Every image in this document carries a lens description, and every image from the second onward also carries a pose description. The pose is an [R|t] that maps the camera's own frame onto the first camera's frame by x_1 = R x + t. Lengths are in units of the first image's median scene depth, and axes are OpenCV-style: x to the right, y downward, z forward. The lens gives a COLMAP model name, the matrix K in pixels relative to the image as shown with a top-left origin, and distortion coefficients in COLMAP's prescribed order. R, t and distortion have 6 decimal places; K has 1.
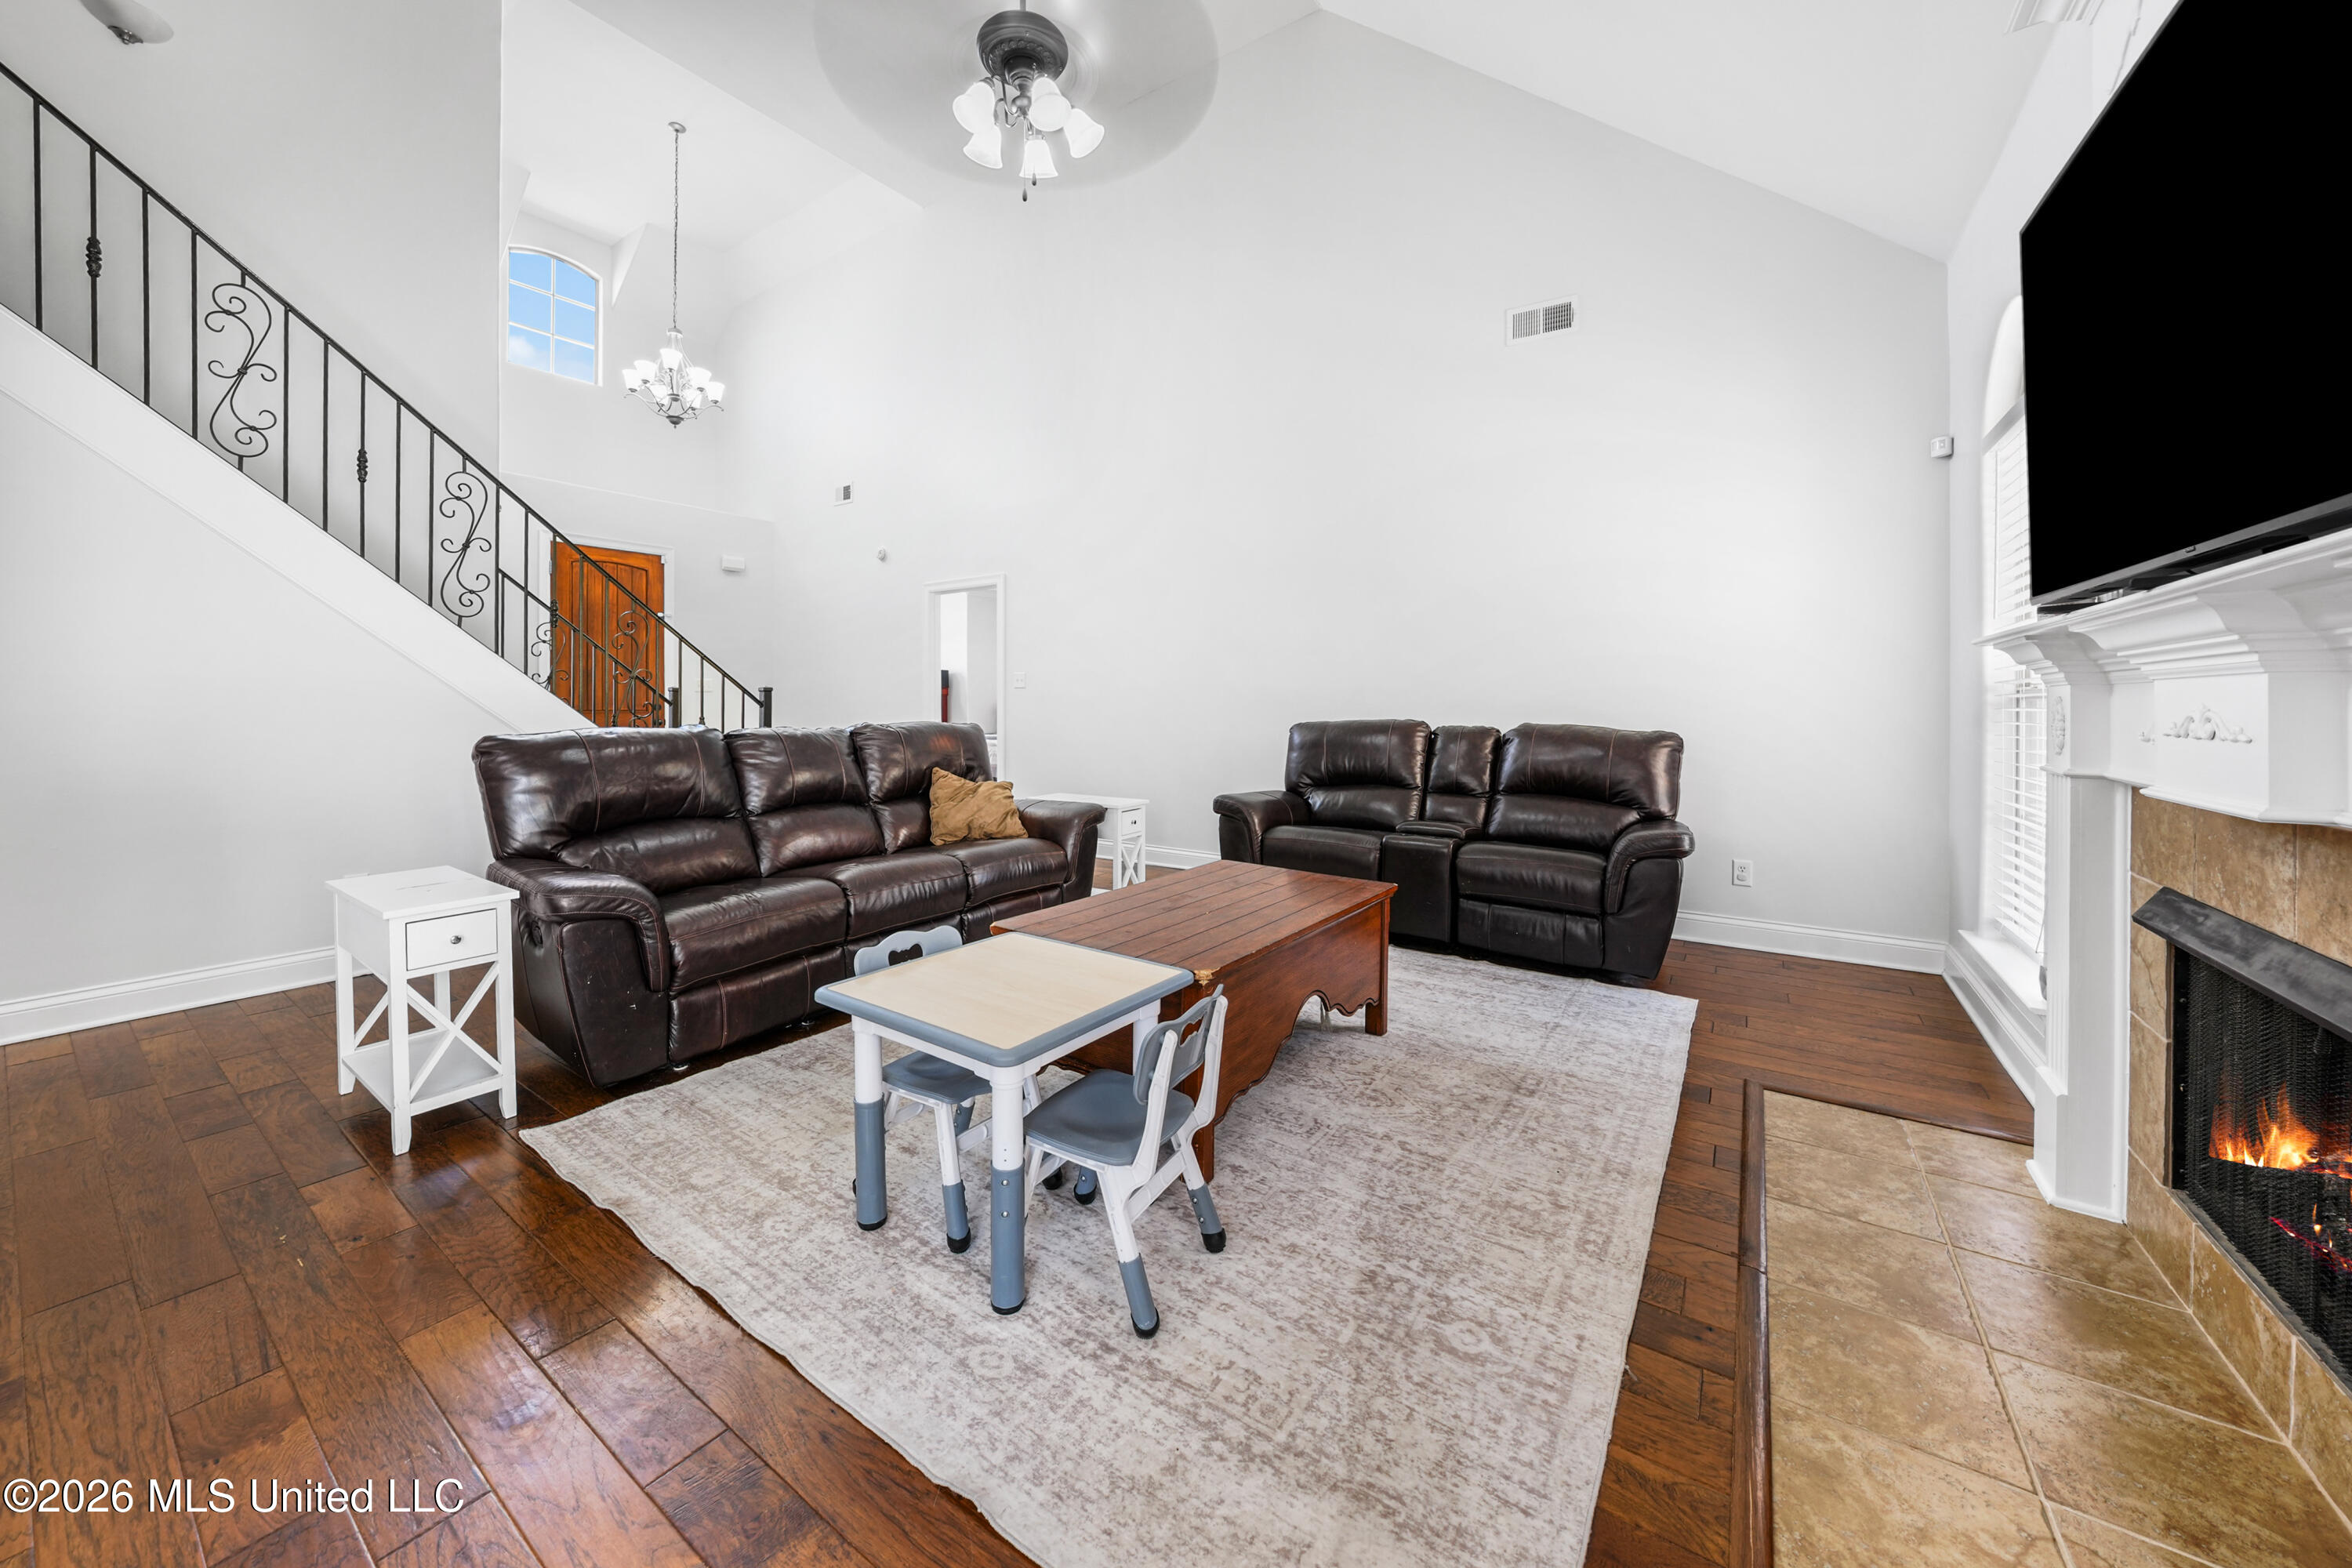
lens RADIAL K [[846.1, 0, 1171.2], [0, 846.1, 700.5], [0, 0, 1]] dist [-0.000265, -0.000034]
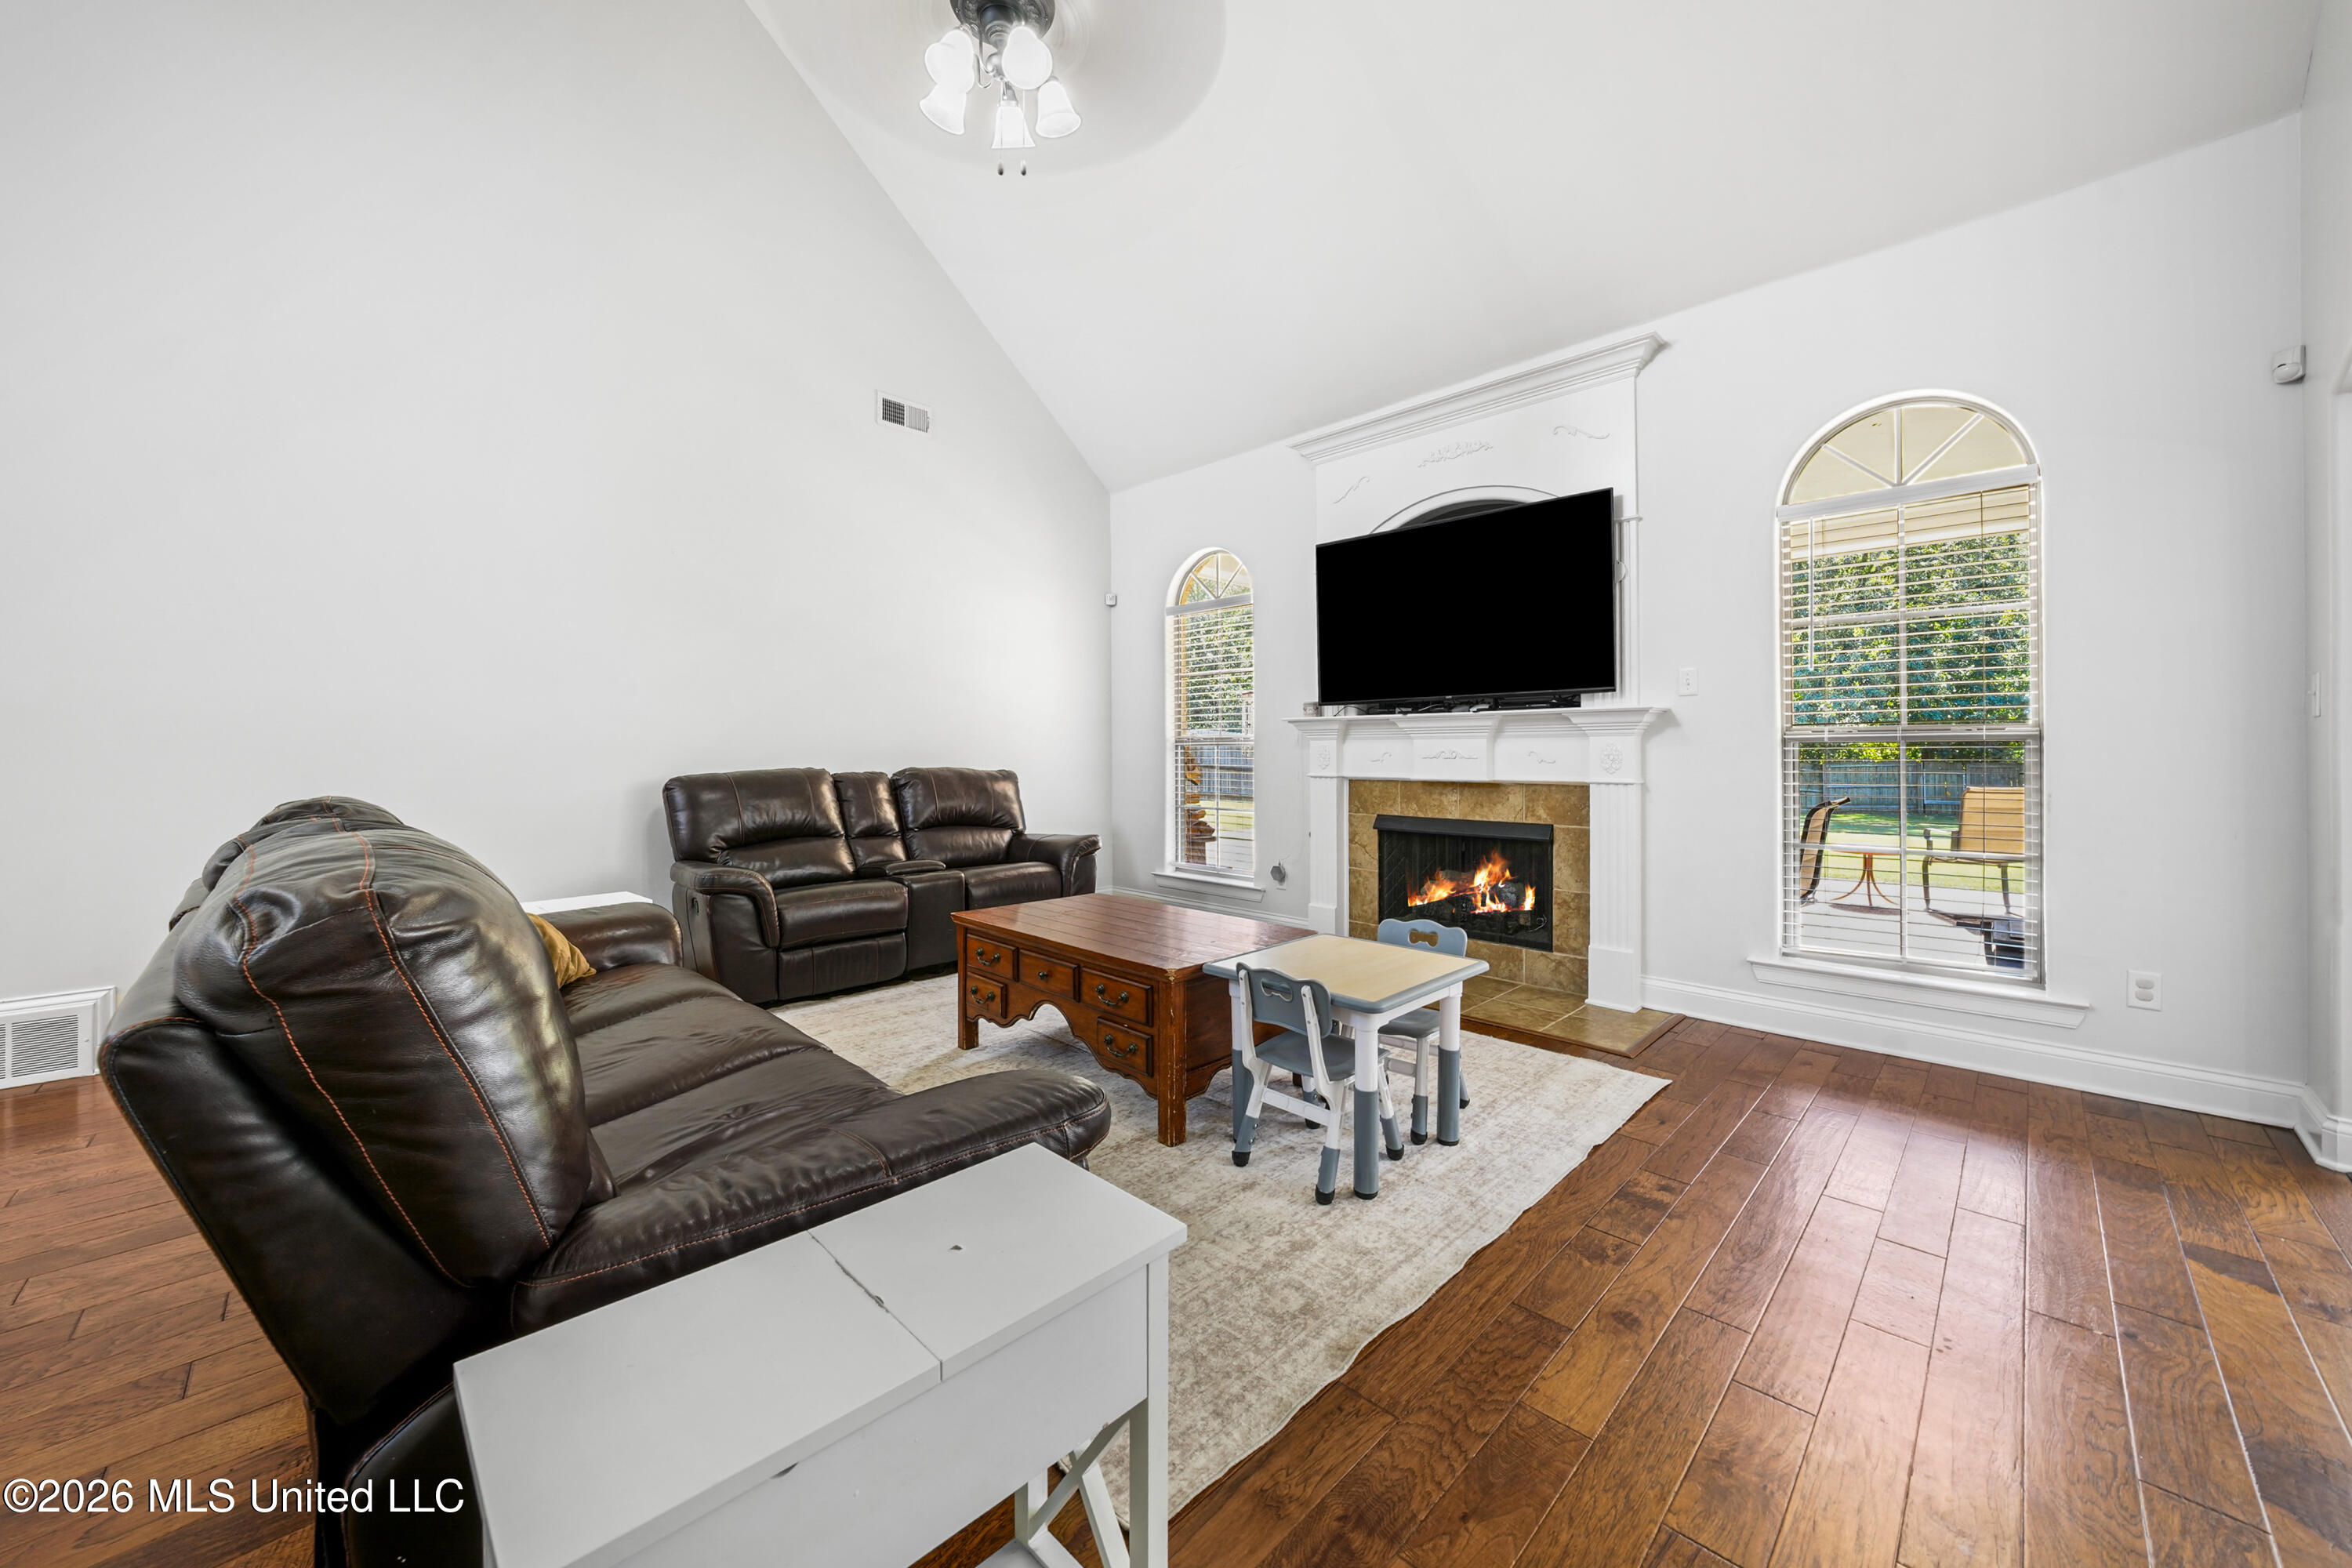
lens RADIAL K [[866.4, 0, 1175.4], [0, 866.4, 747.8], [0, 0, 1]] dist [-0.000713, -0.000079]
pose [[0.173046, -0.000506, 0.984914, -1.012679], [0.001168, 0.999999, 0.000309, 0.000674], [-0.984913, 0.001097, 0.173047, 0.676468]]
